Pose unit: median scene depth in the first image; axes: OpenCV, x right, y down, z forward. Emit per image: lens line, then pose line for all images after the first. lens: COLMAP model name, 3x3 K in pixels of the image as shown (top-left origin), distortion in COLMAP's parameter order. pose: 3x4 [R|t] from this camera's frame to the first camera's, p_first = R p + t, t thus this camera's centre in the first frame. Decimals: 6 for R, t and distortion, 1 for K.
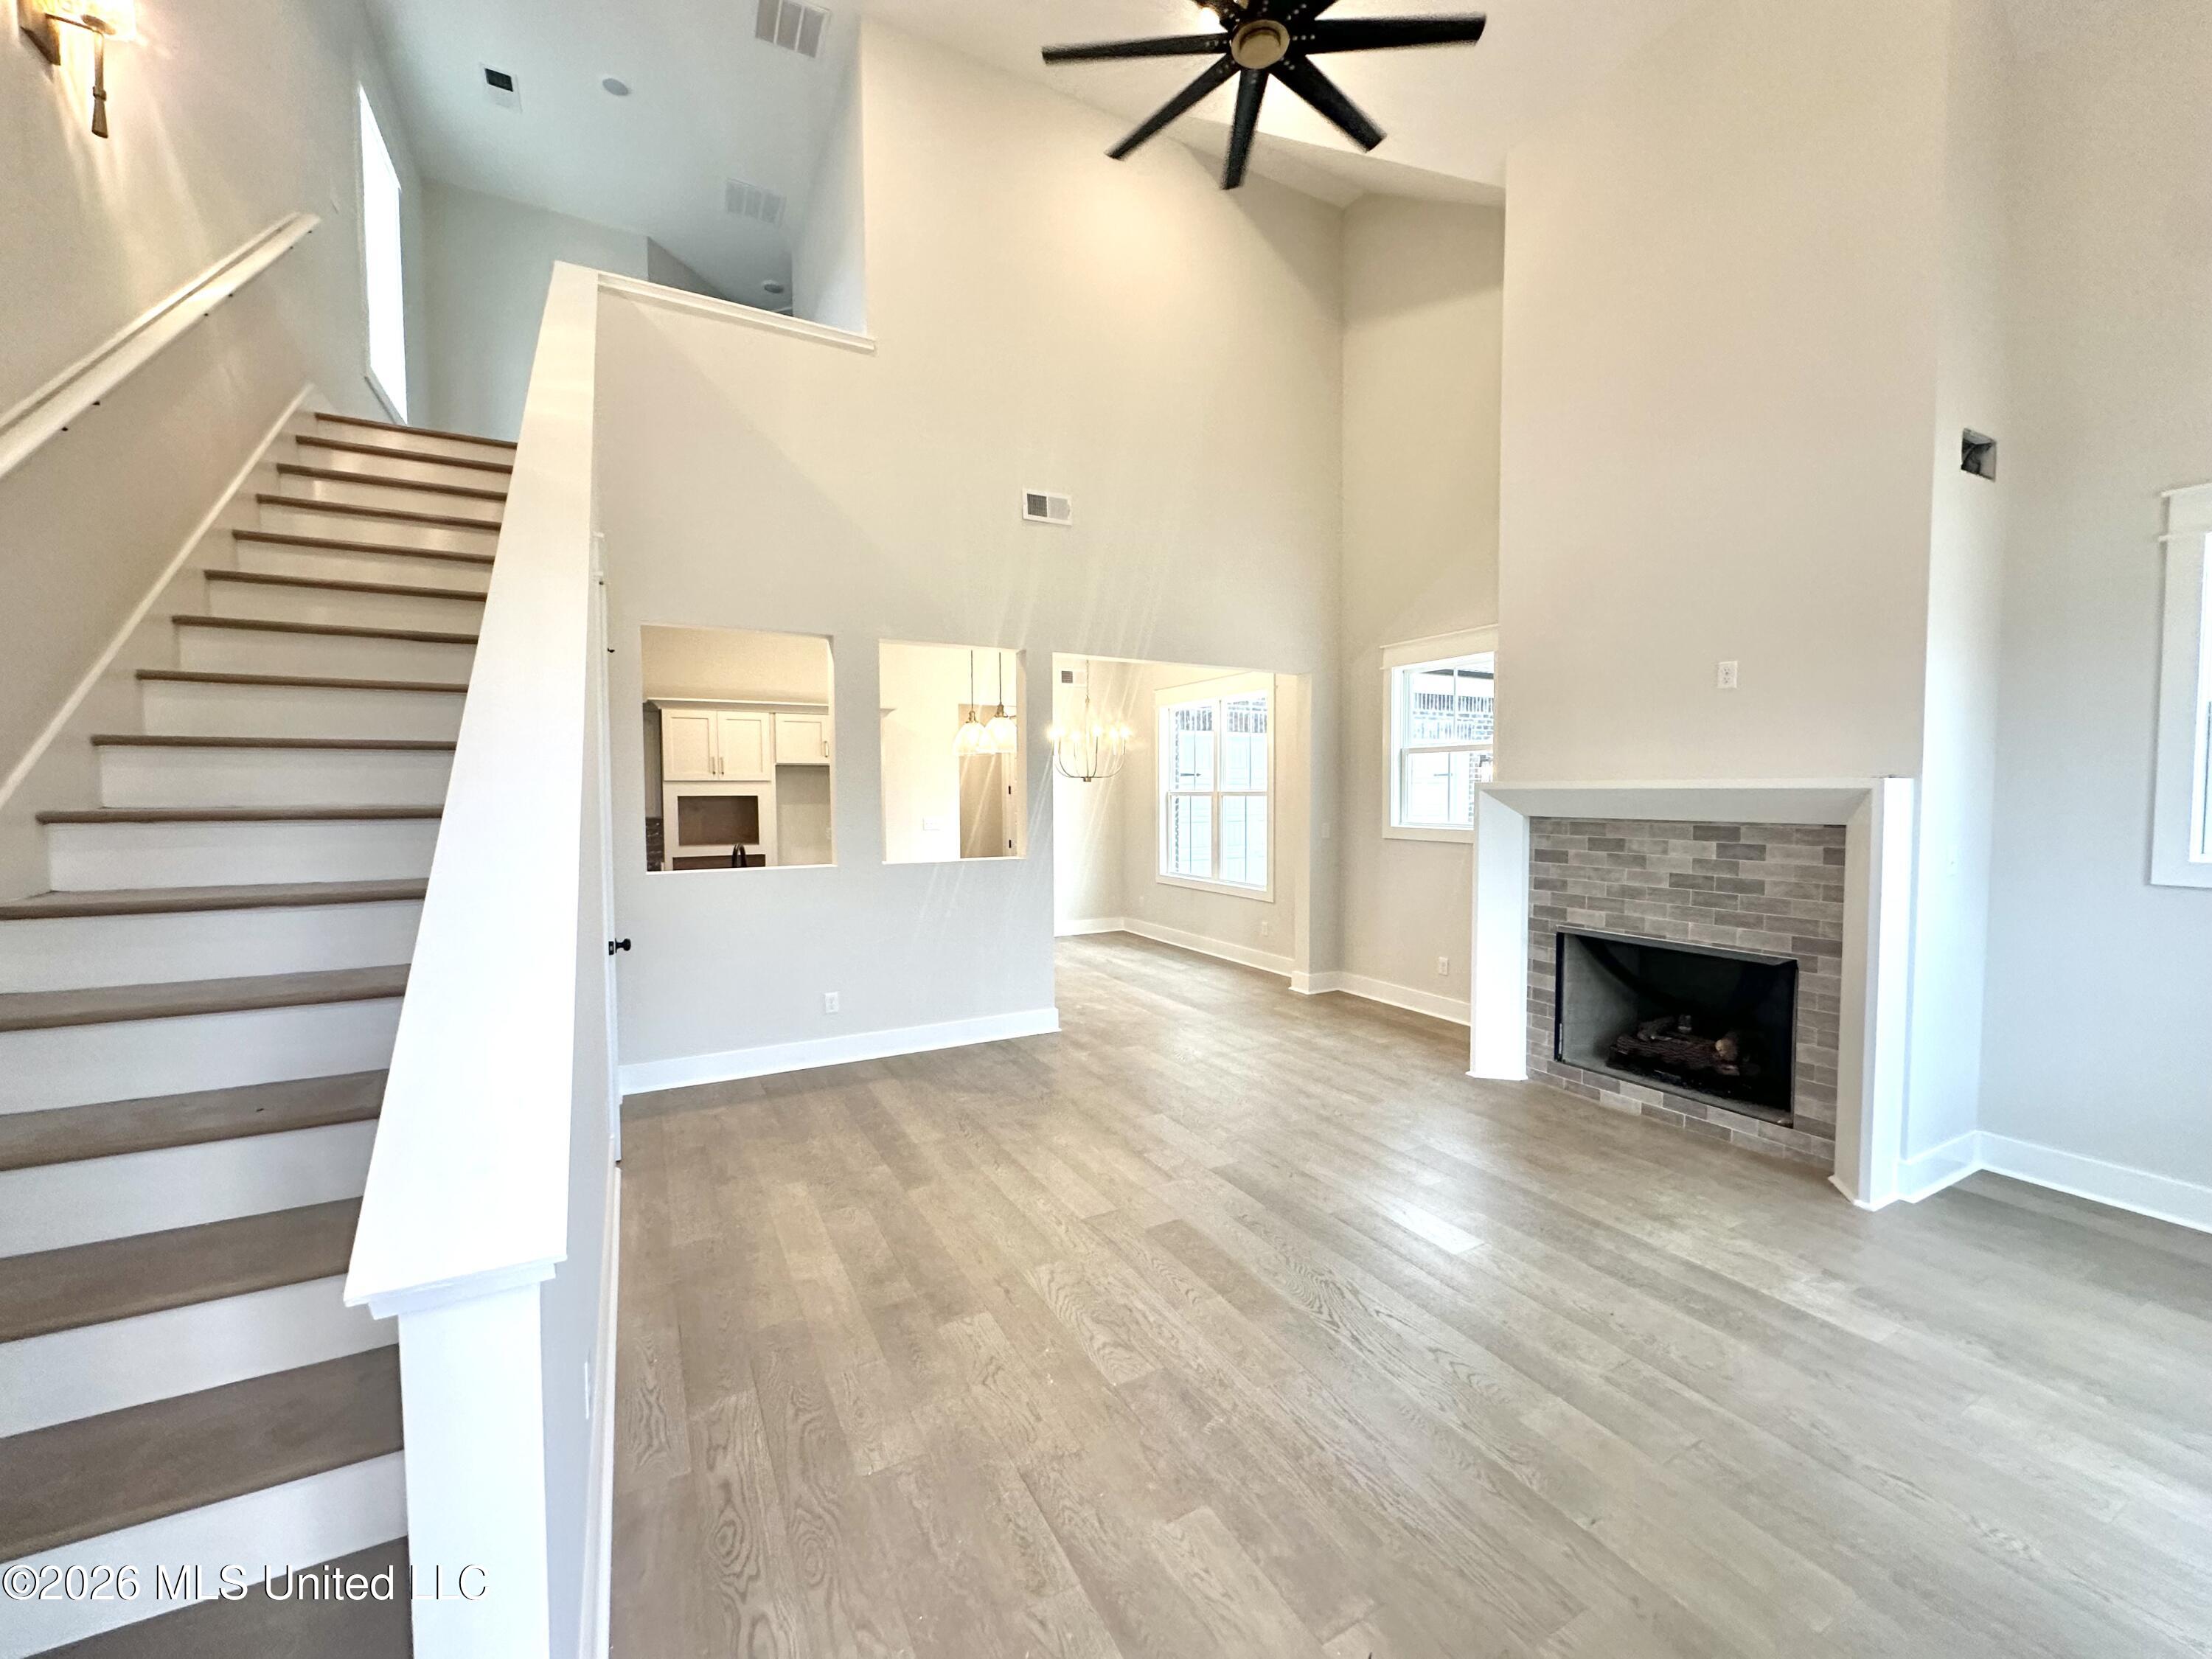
lens RADIAL K [[880.2, 0, 1098.9], [0, 880.2, 830.1], [0, 0, 1]] dist [-0.003921, 0.000818]
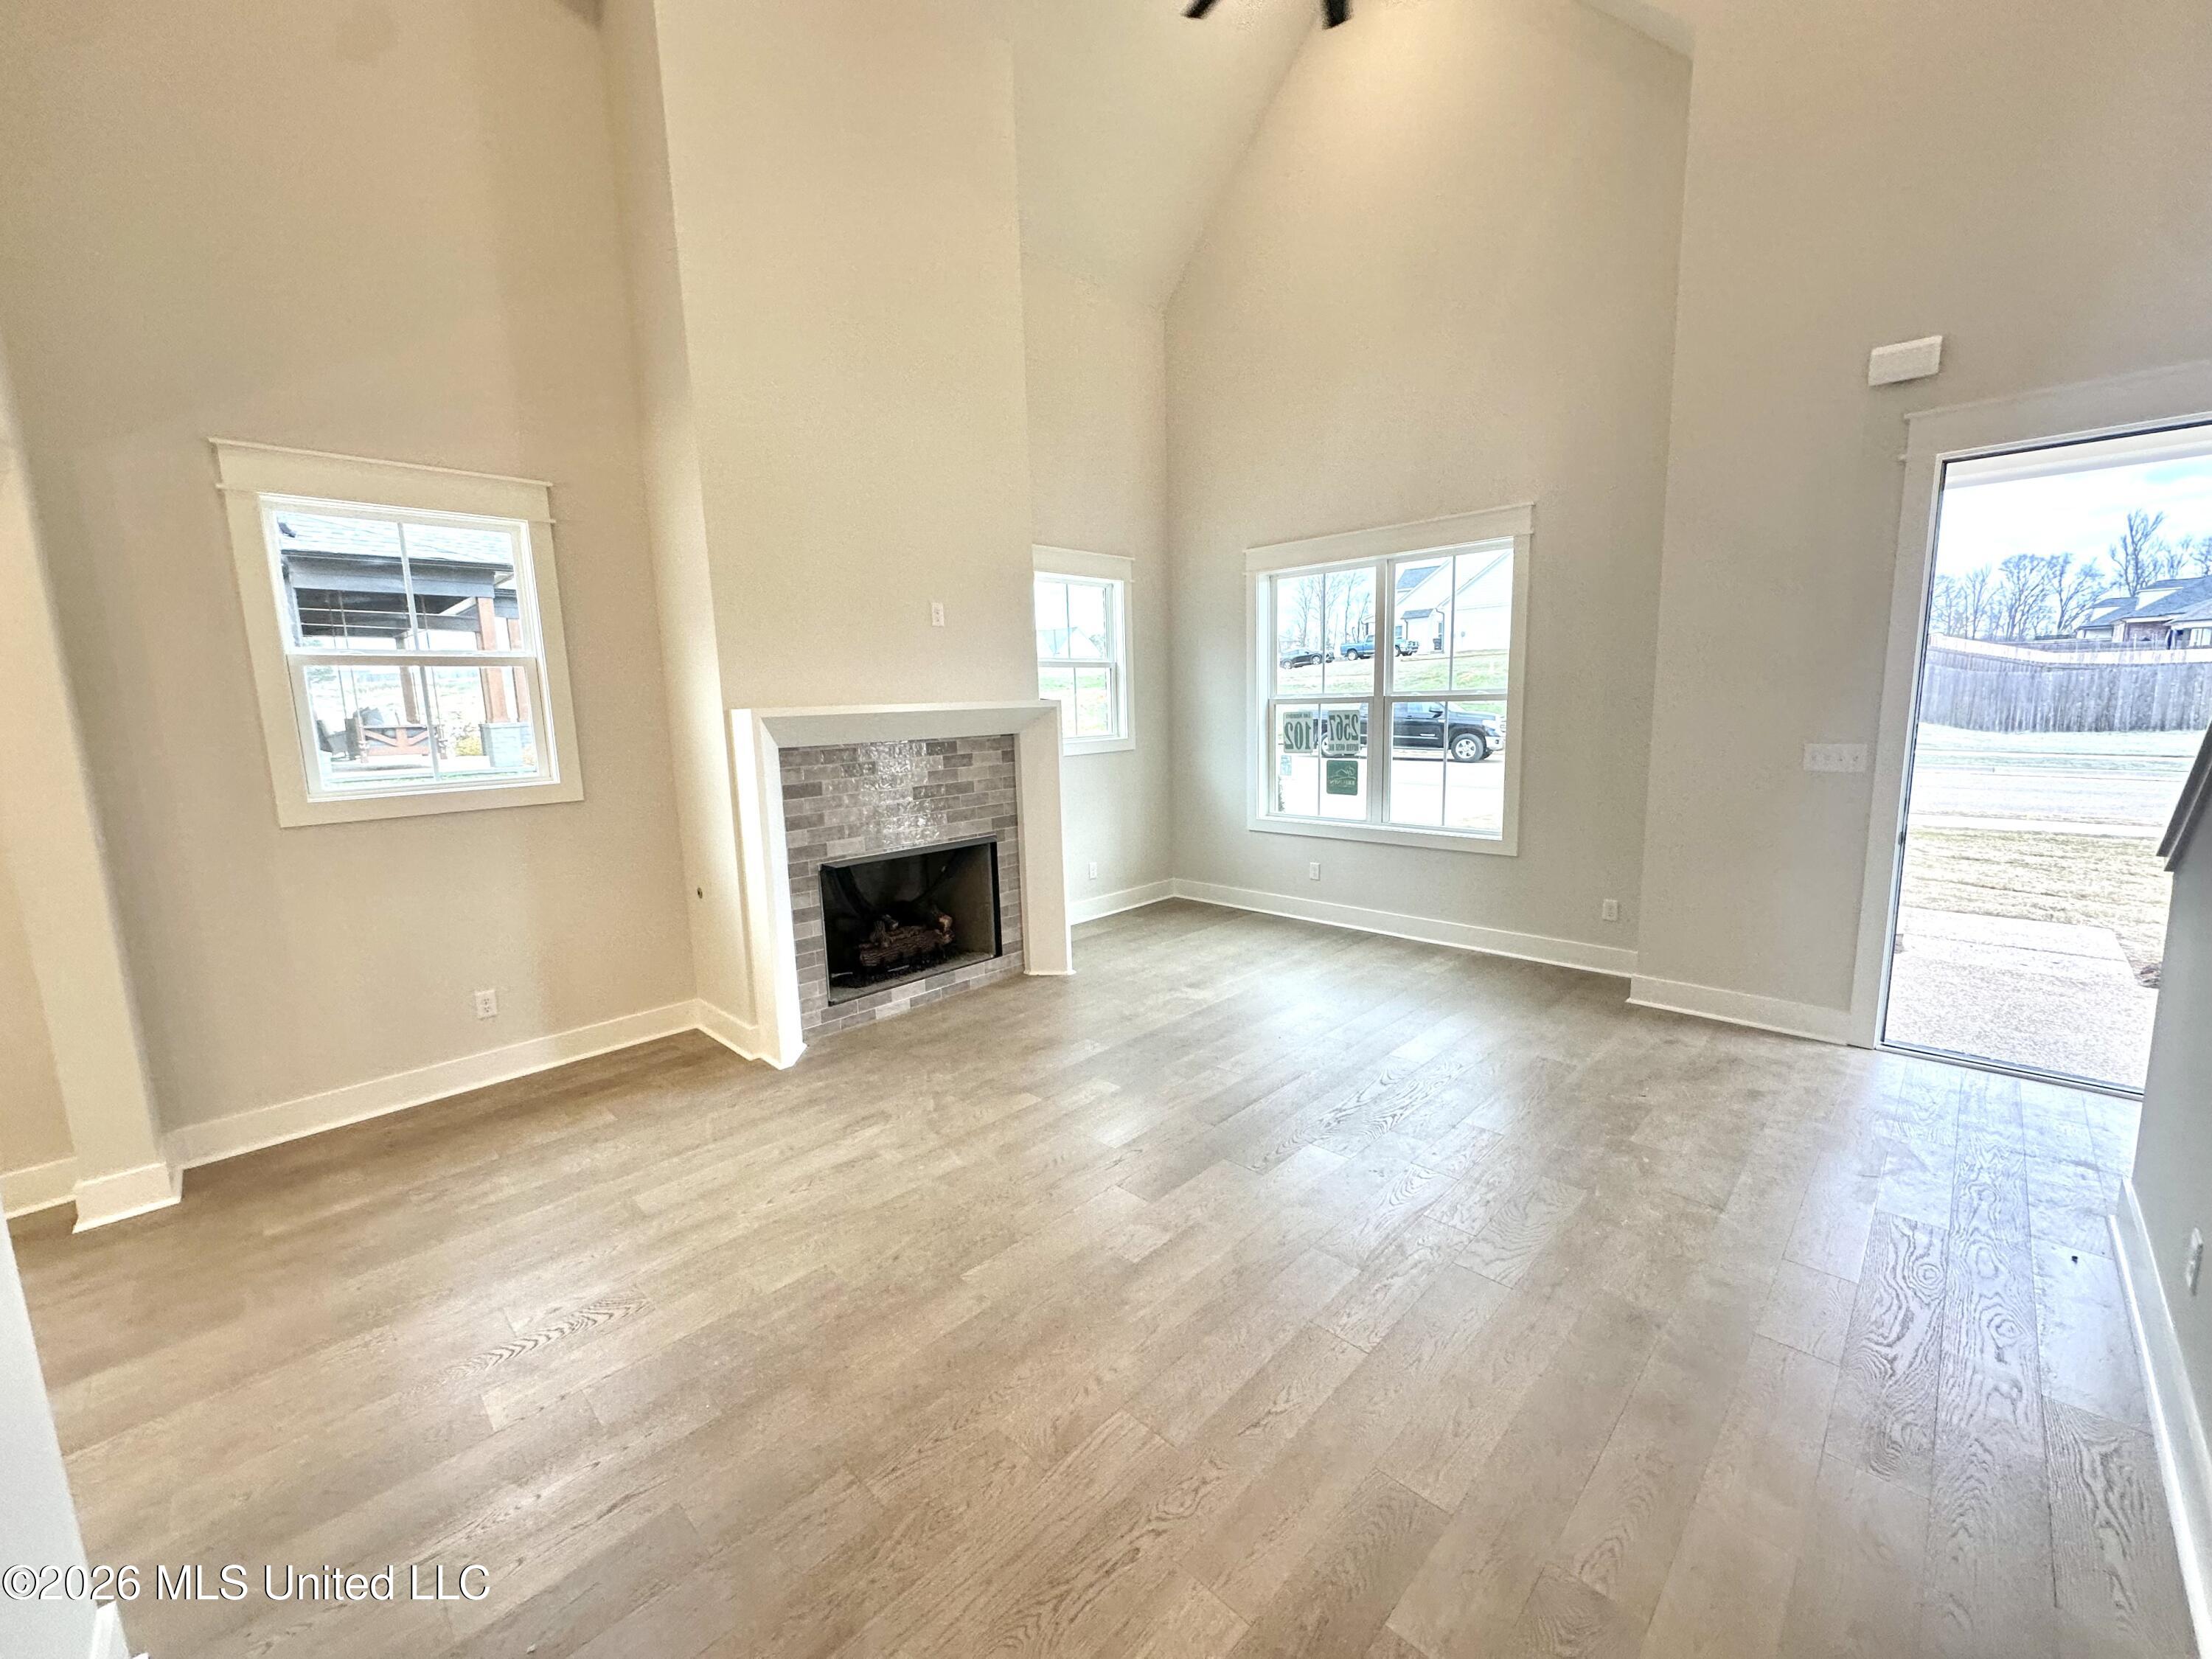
lens RADIAL K [[880.2, 0, 1110.8], [0, 880.2, 828.5], [0, 0, 1]] dist [-0.003921, 0.000818]
pose [[-0.298410, -0.128706, 0.945720, -0.483804], [0.072548, 0.984941, 0.156935, -0.056043], [-0.951677, 0.115442, -0.284578, 1.064042]]
